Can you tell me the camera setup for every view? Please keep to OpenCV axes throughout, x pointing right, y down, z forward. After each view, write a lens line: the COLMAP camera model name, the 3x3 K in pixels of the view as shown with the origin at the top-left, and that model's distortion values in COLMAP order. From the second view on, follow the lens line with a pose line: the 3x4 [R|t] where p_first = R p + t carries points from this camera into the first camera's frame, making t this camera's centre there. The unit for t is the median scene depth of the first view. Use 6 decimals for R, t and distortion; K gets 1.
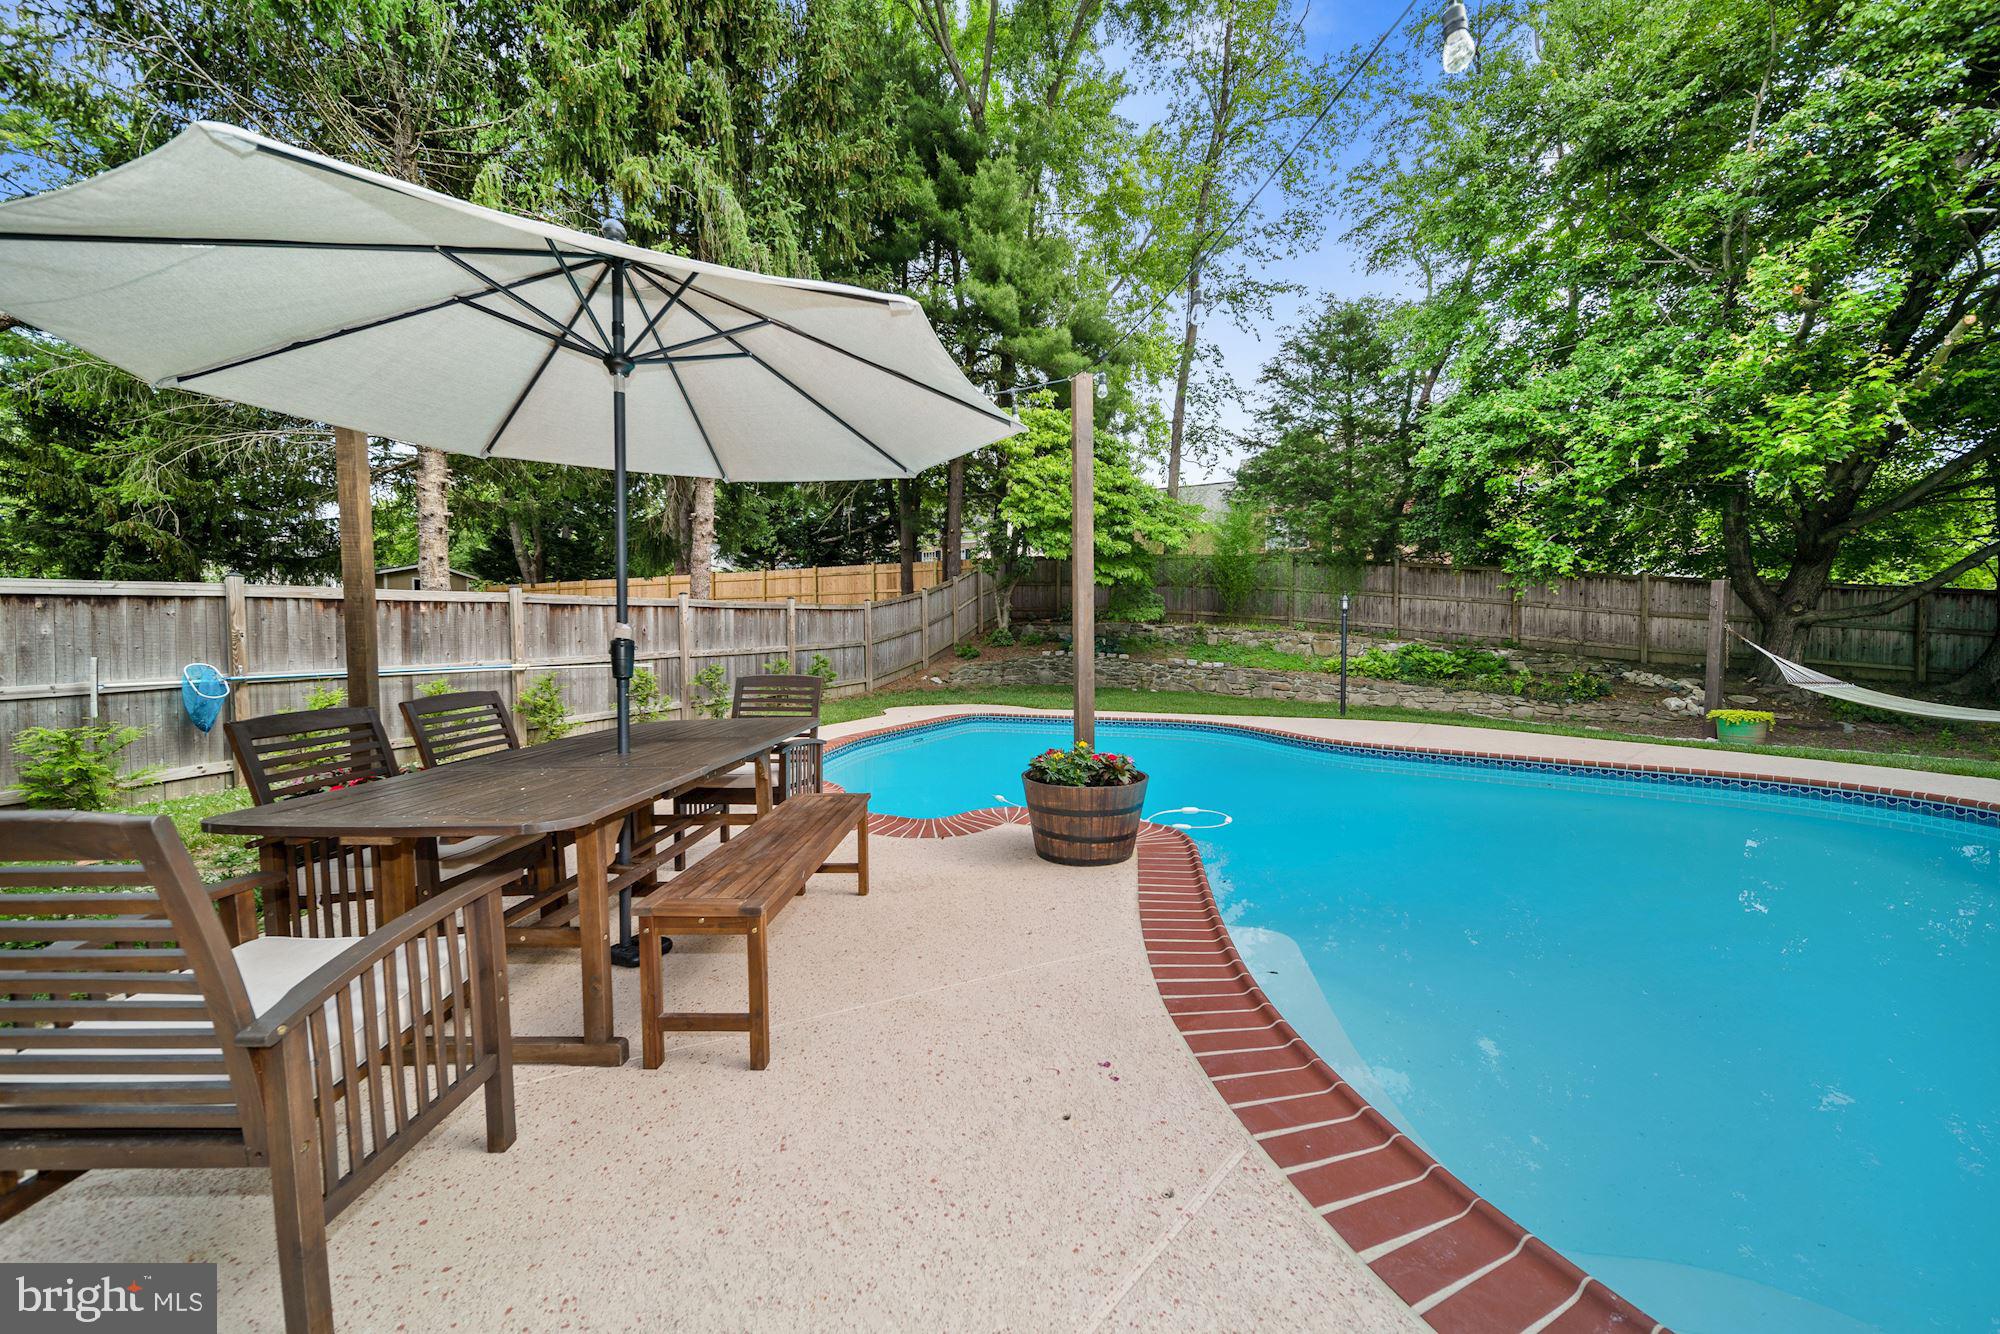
lens RADIAL K [[700.5, 0, 990.5], [0, 700.5, 646.0], [0, 0, 1]] dist [-0.007652, -0.000104]
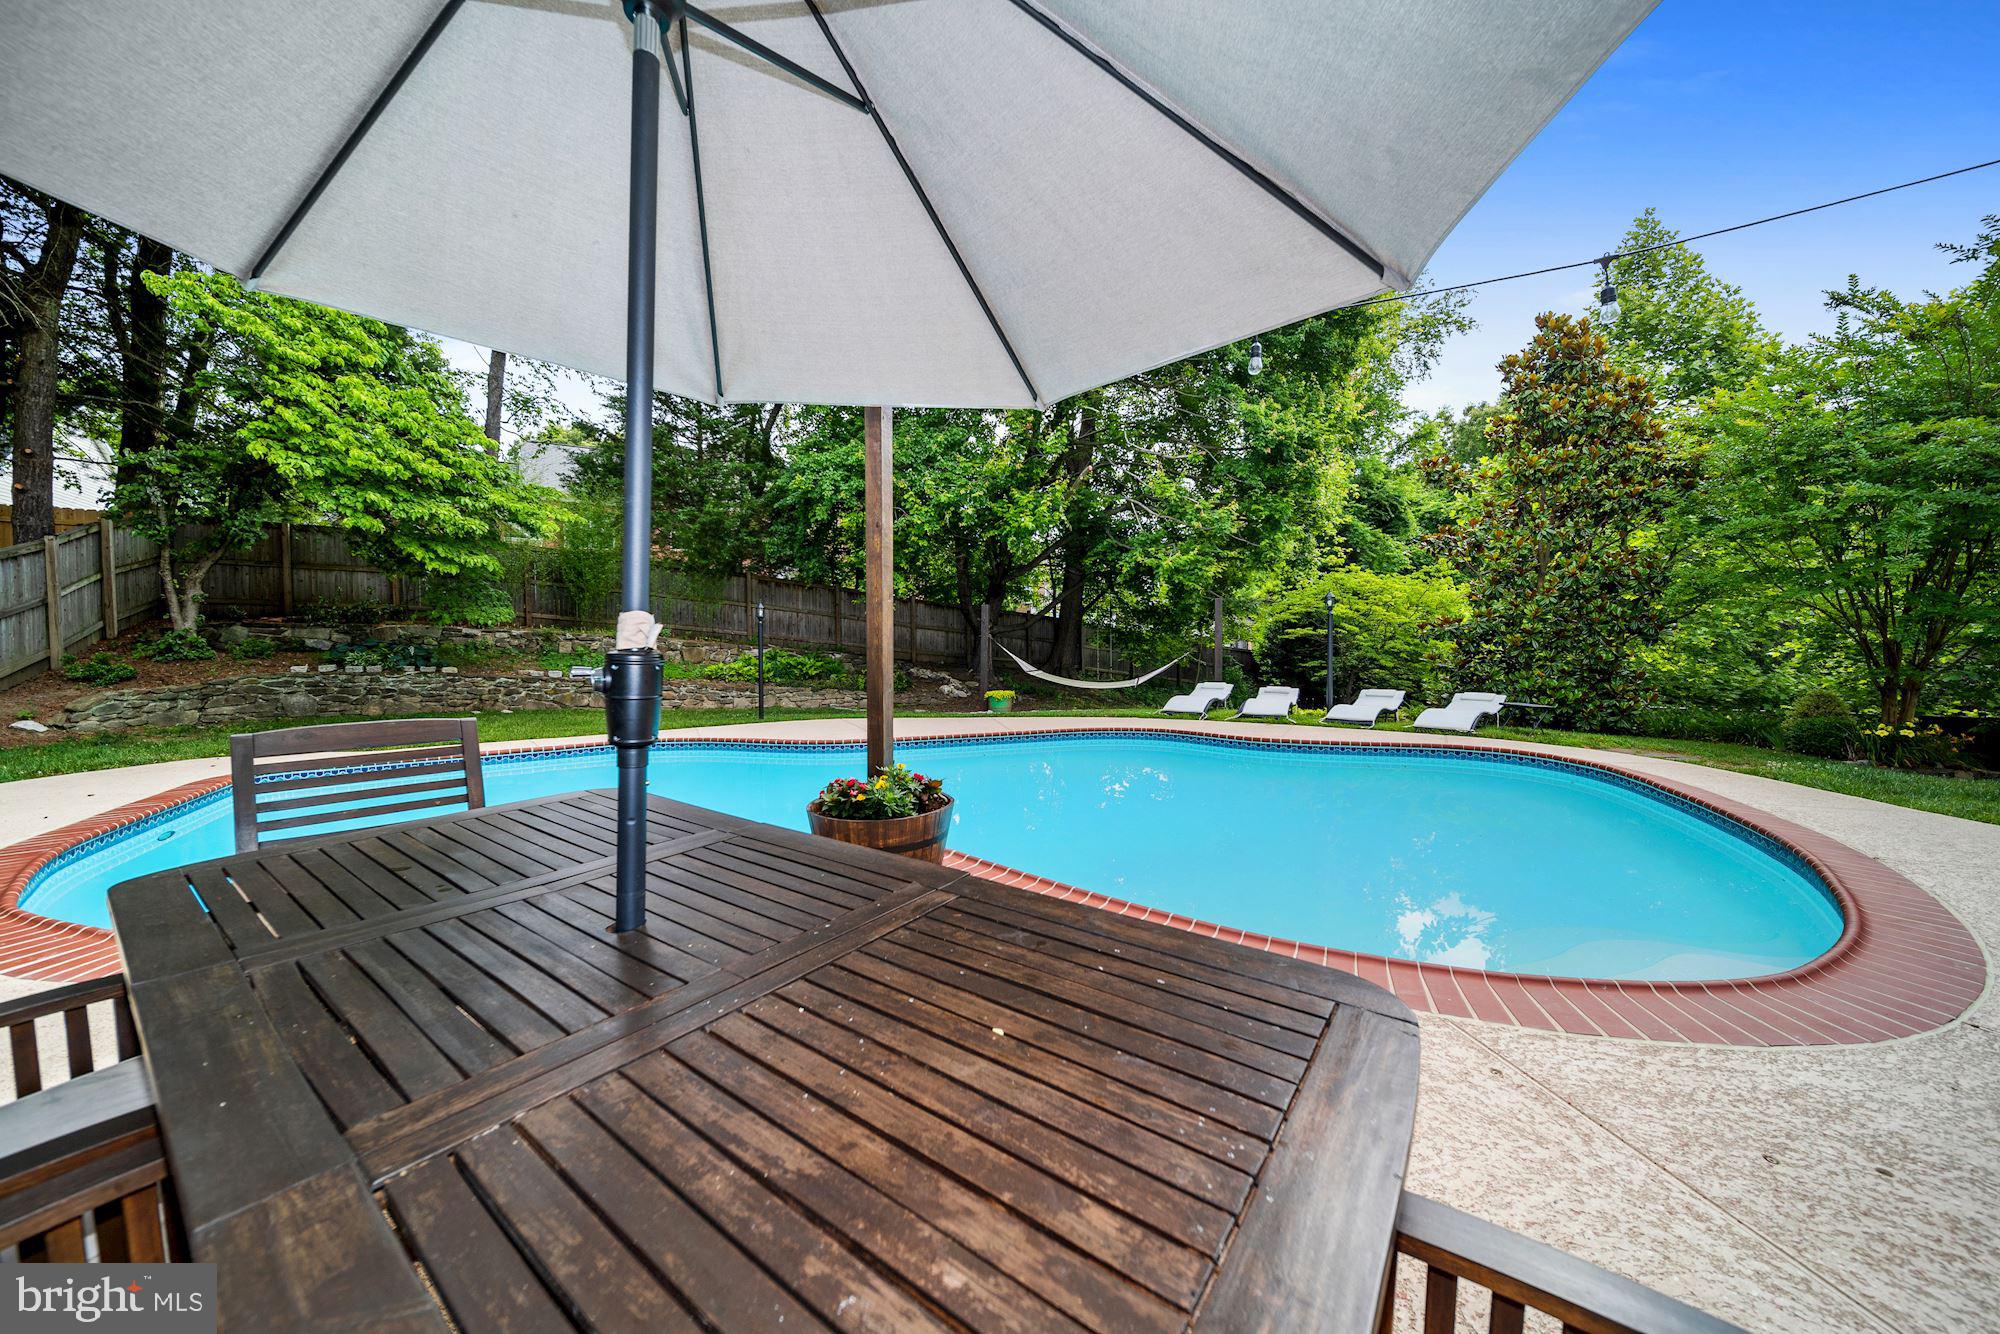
lens RADIAL K [[700.5, 0, 990.5], [0, 700.5, 646.0], [0, 0, 1]] dist [-0.007652, -0.000104]
pose [[0.540355, -0.005490, 0.841419, -0.150049], [0.012786, 0.999917, -0.001687, -0.002447], [-0.841340, 0.011670, 0.540380, 0.119823]]
